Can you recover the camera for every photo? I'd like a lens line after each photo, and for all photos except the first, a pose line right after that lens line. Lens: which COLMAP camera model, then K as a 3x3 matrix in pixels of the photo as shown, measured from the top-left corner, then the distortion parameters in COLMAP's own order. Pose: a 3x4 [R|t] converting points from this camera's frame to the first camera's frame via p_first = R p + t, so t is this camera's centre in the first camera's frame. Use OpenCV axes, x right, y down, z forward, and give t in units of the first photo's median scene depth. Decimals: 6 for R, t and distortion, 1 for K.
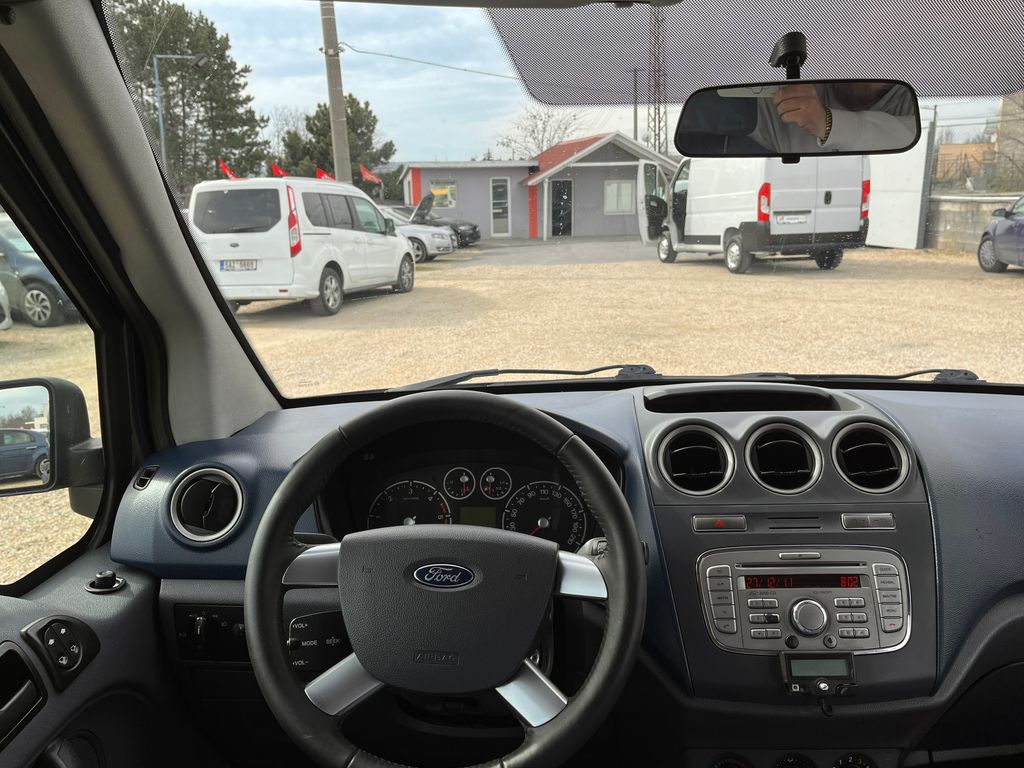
lens RADIAL K [[815.4, 0, 518.8], [0, 815.4, 382.5], [0, 0, 1]] dist [0.036154, -0.014444]
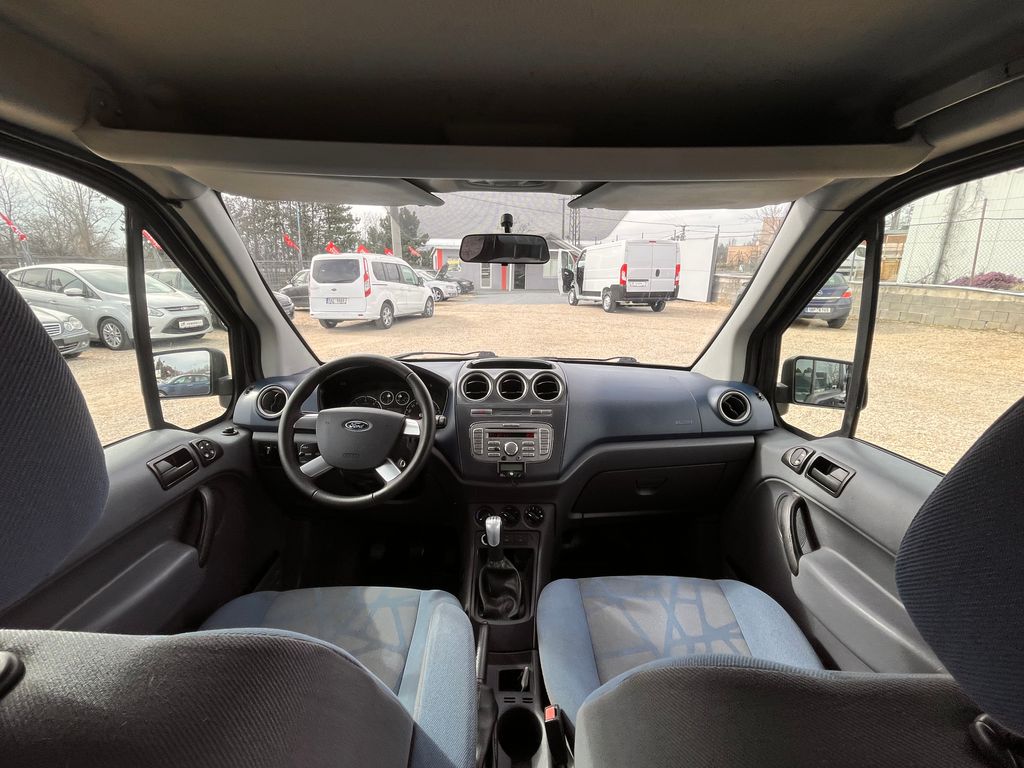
lens RADIAL K [[452.4, 0, 508.1], [0, 452.4, 380.6], [0, 0, 1]] dist [-0.000164, -0.000014]
pose [[0.999455, 0.023927, 0.022721, 0.019818], [-0.024460, 0.999426, 0.023451, 0.003006], [-0.022147, -0.023994, 0.999467, -0.023941]]
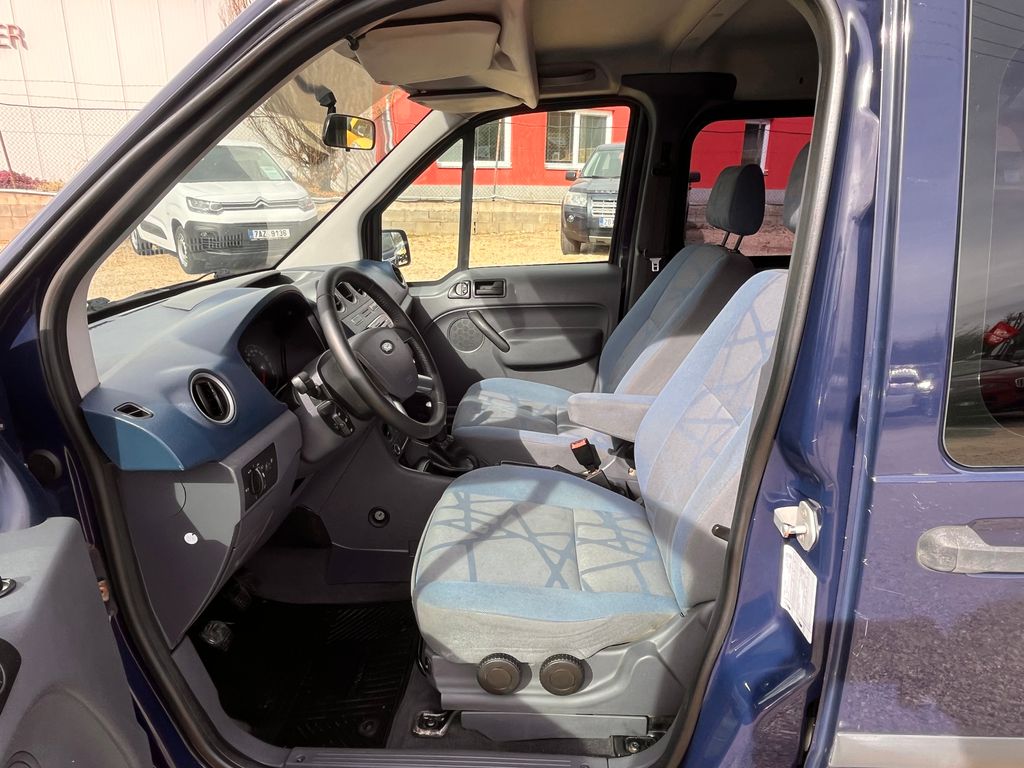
lens RADIAL K [[658.2, 0, 505.8], [0, 658.2, 386.3], [0, 0, 1]] dist [-0.001167, 0.004940]
pose [[0.038727, -0.288831, 0.956596, -0.099421], [0.219803, 0.936330, 0.273813, -0.003748], [-0.974775, 0.199659, 0.099747, 0.032035]]
